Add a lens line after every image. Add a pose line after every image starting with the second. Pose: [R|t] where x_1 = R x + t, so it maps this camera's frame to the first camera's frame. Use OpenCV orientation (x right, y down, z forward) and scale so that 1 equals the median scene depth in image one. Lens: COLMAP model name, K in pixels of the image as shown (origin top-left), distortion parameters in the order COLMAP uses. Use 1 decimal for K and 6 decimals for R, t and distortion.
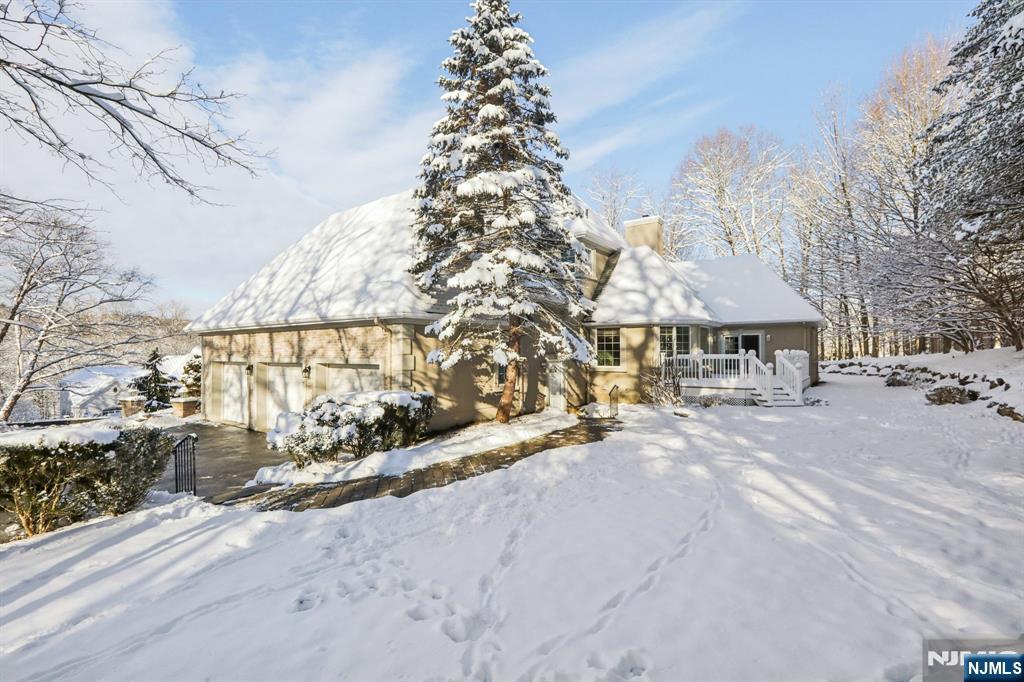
lens RADIAL K [[465.2, 0, 512.0], [0, 465.2, 341.0], [0, 0, 1]] dist [0.000639, 0.000054]
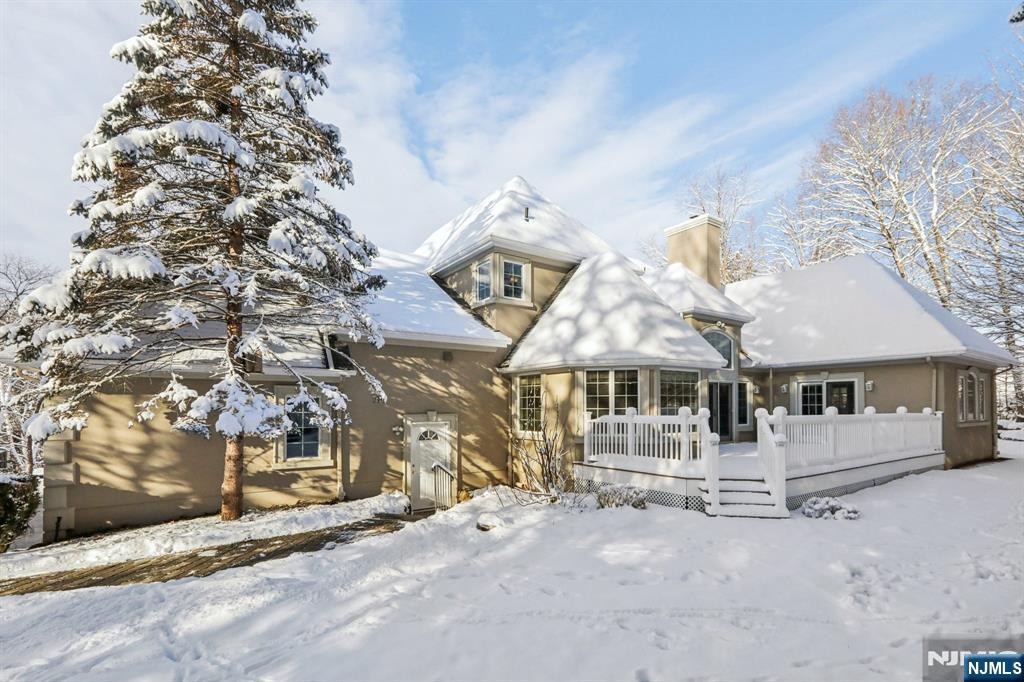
lens RADIAL K [[484.4, 0, 512.4], [0, 484.4, 397.7], [0, 0, 1]] dist [-0.002834, -0.000619]
pose [[0.947424, -0.010909, -0.319794, 0.427309], [0.013021, 0.999905, 0.004468, 0.001160], [0.319715, -0.008397, 0.947477, 0.338261]]
